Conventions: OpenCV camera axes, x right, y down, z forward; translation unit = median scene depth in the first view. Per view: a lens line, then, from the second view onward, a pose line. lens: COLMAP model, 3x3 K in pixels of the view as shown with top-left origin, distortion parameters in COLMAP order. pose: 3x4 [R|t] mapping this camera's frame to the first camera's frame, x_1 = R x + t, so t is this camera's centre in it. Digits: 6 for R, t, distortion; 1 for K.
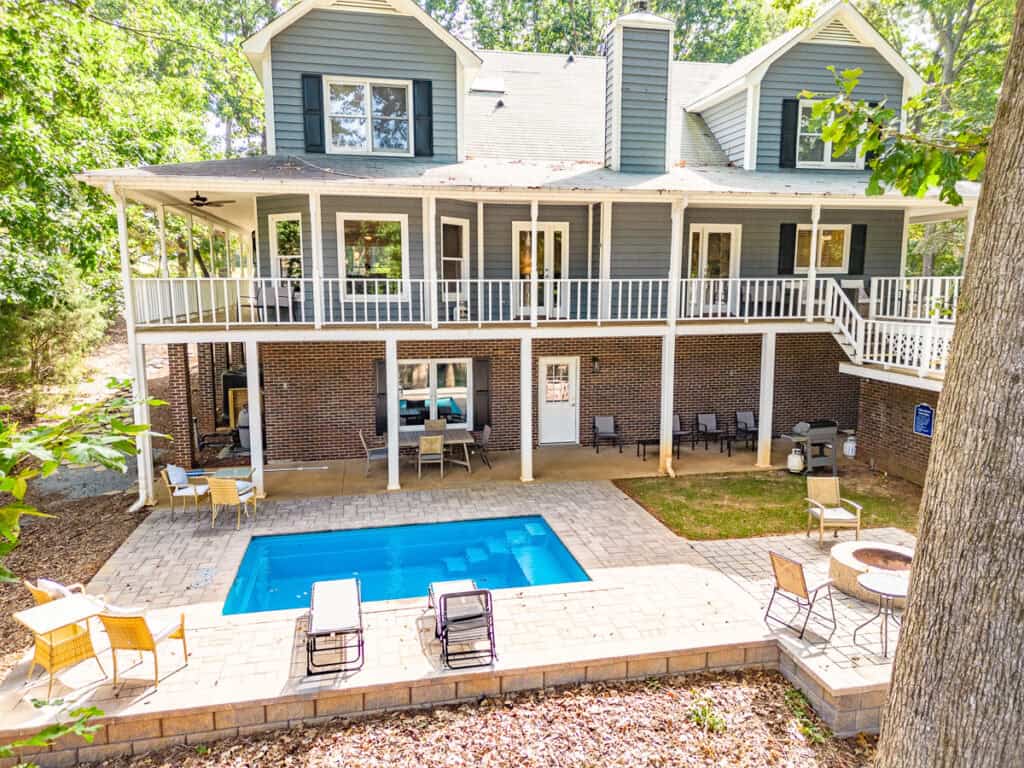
lens RADIAL K [[809.7, 0, 512.0], [0, 809.7, 384.0], [0, 0, 1]] dist [0.055270, 0.000033]
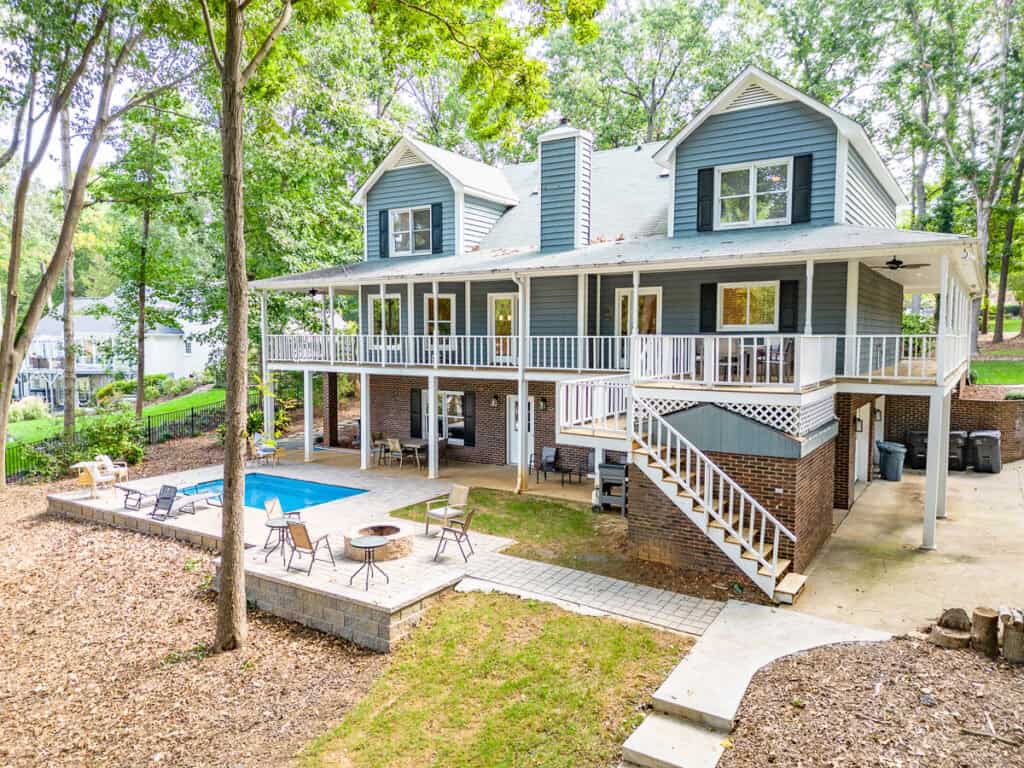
lens RADIAL K [[710.9, 0, 512.0], [0, 710.9, 384.0], [0, 0, 1]] dist [0.083653, -0.072521]
pose [[0.690179, 0.051003, -0.721839, 0.899971], [-0.094206, 0.995357, -0.019746, -0.028466], [0.717481, 0.081630, 0.691779, 0.209367]]
